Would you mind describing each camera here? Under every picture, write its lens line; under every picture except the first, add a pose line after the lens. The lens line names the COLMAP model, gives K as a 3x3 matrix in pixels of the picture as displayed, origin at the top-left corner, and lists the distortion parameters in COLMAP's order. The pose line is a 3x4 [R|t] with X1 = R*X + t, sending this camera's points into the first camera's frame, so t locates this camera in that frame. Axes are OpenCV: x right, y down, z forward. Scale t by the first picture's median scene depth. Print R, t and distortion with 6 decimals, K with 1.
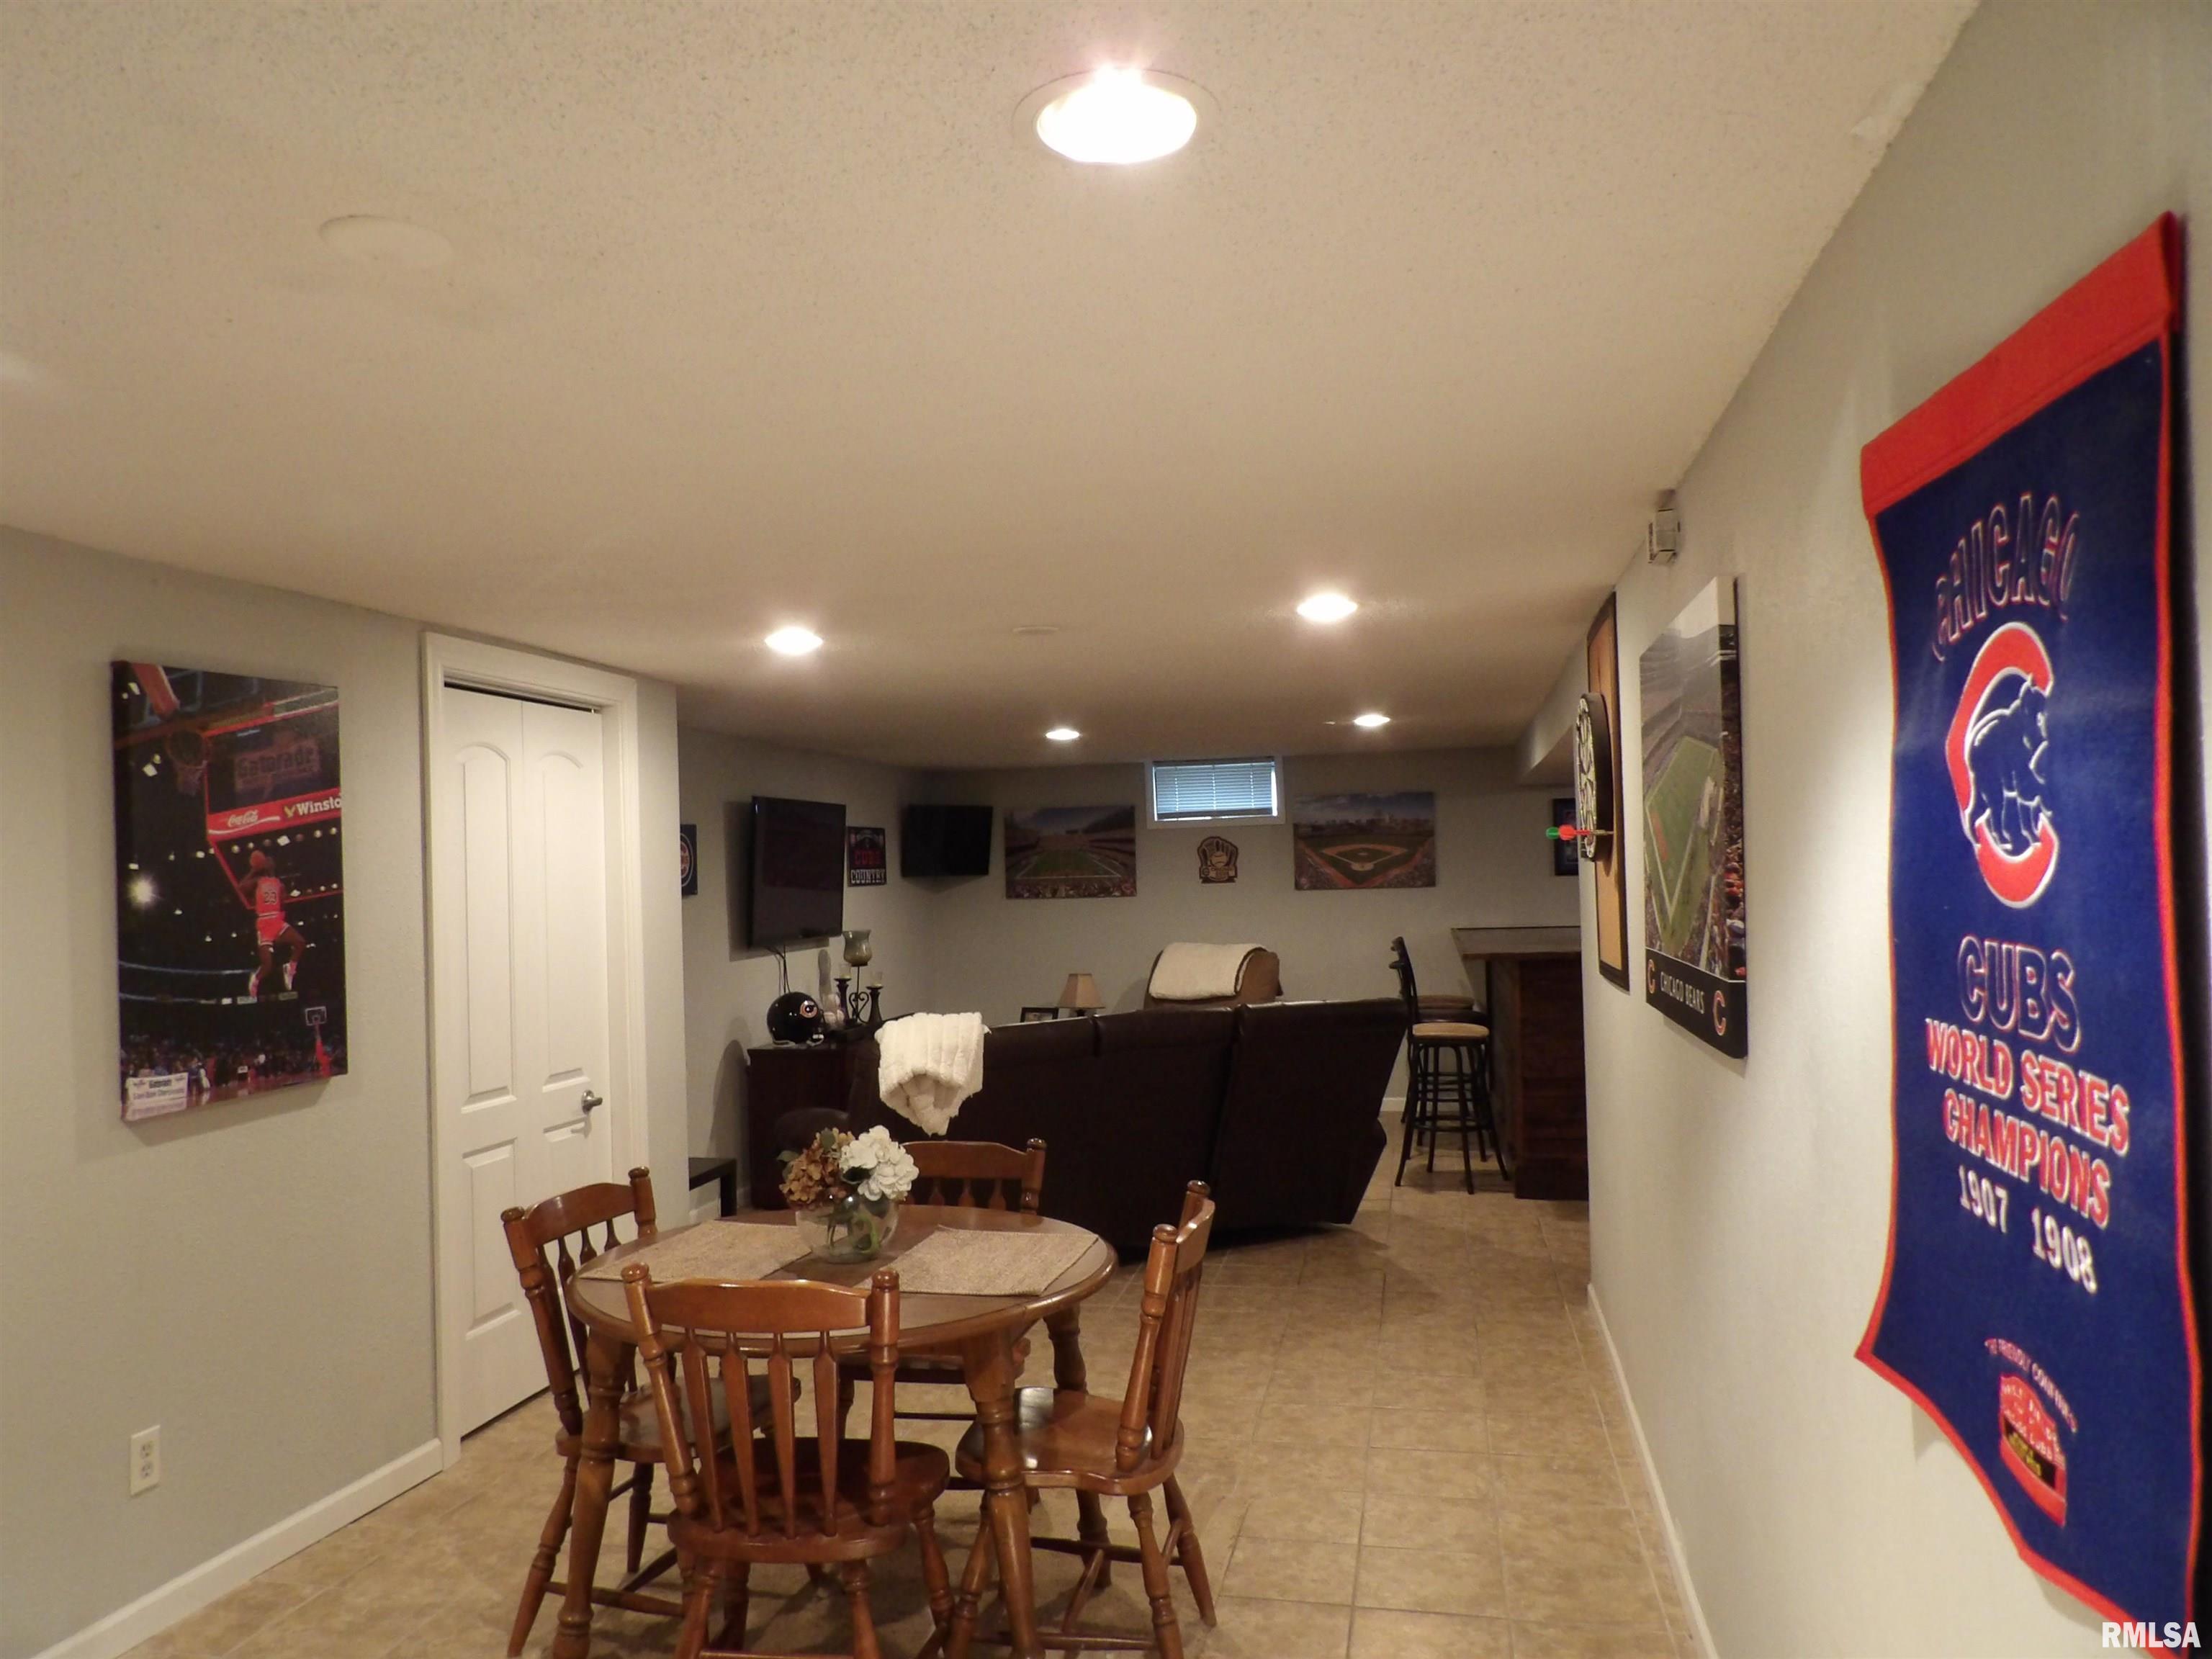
lens RADIAL K [[1570.1, 0, 1107.7], [0, 1570.1, 833.7], [0, 0, 1]] dist [-0.021930, 0.026971]
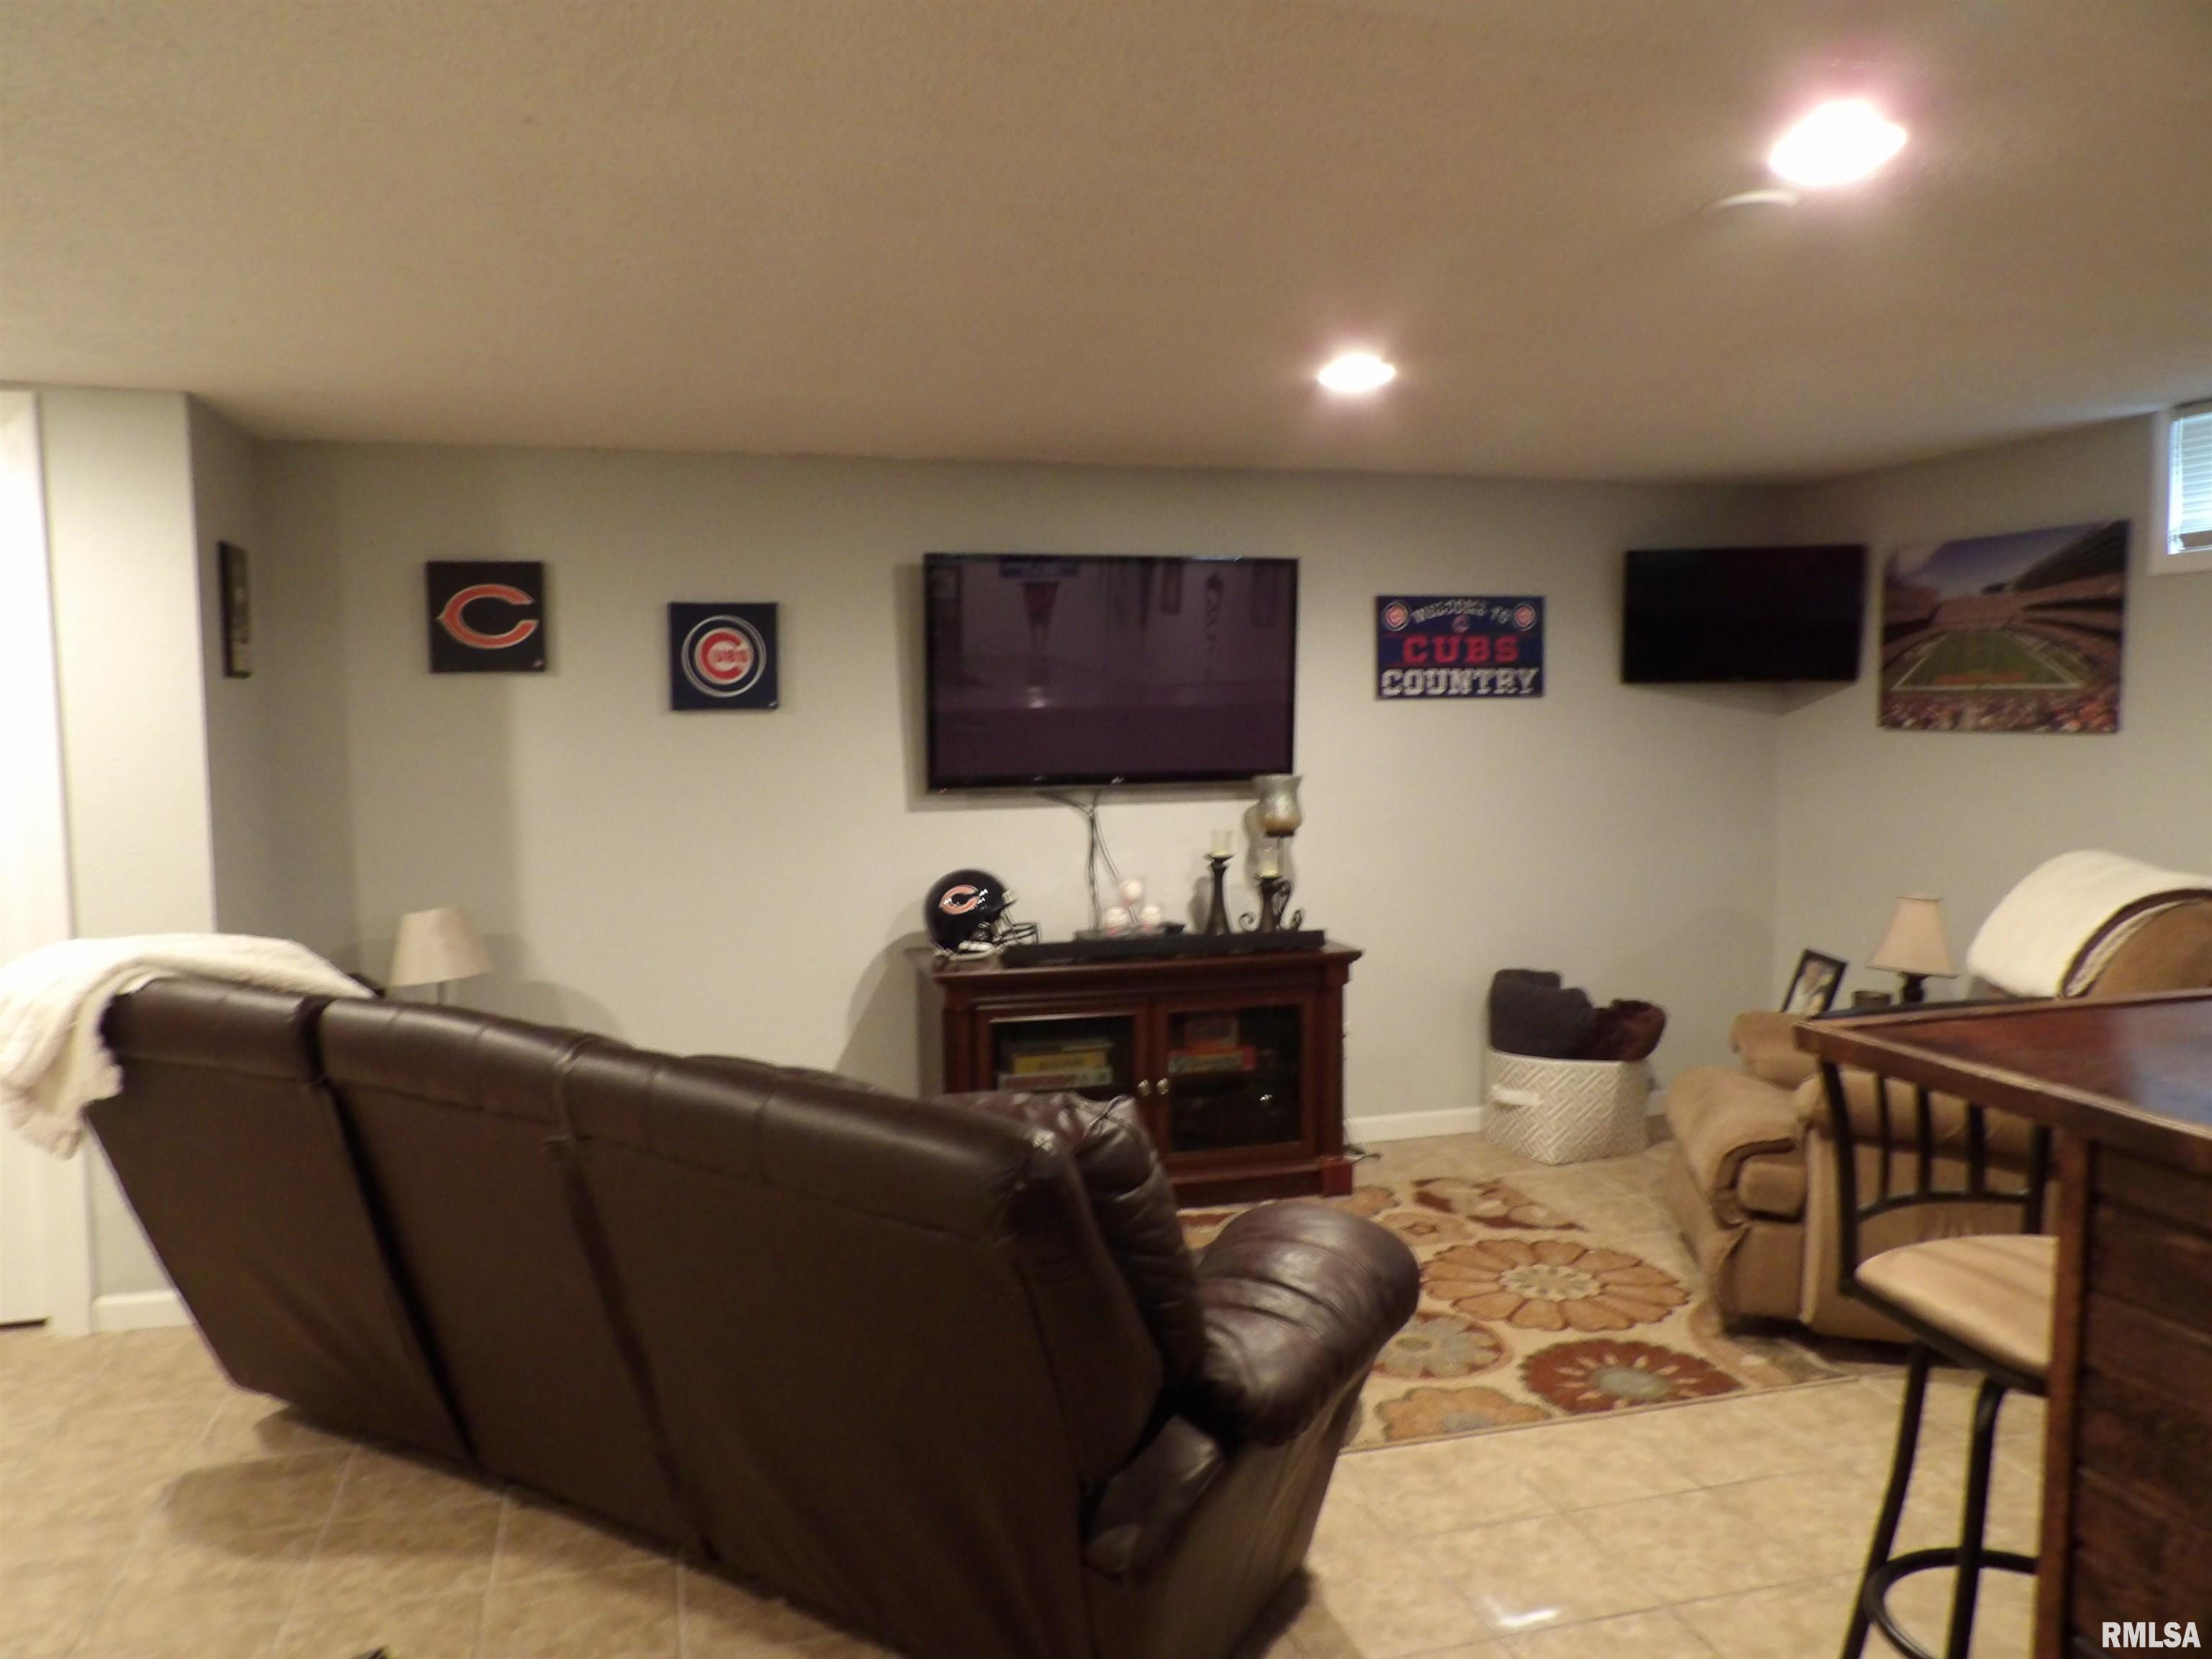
lens RADIAL K [[1570.1, 0, 1104.7], [0, 1570.1, 830.6], [0, 0, 1]] dist [-0.021930, 0.026971]
pose [[0.472604, 0.093713, -0.876278, 0.262927], [0.020438, 0.992897, 0.117208, 0.010161], [0.881038, -0.073302, 0.467332, 0.549023]]
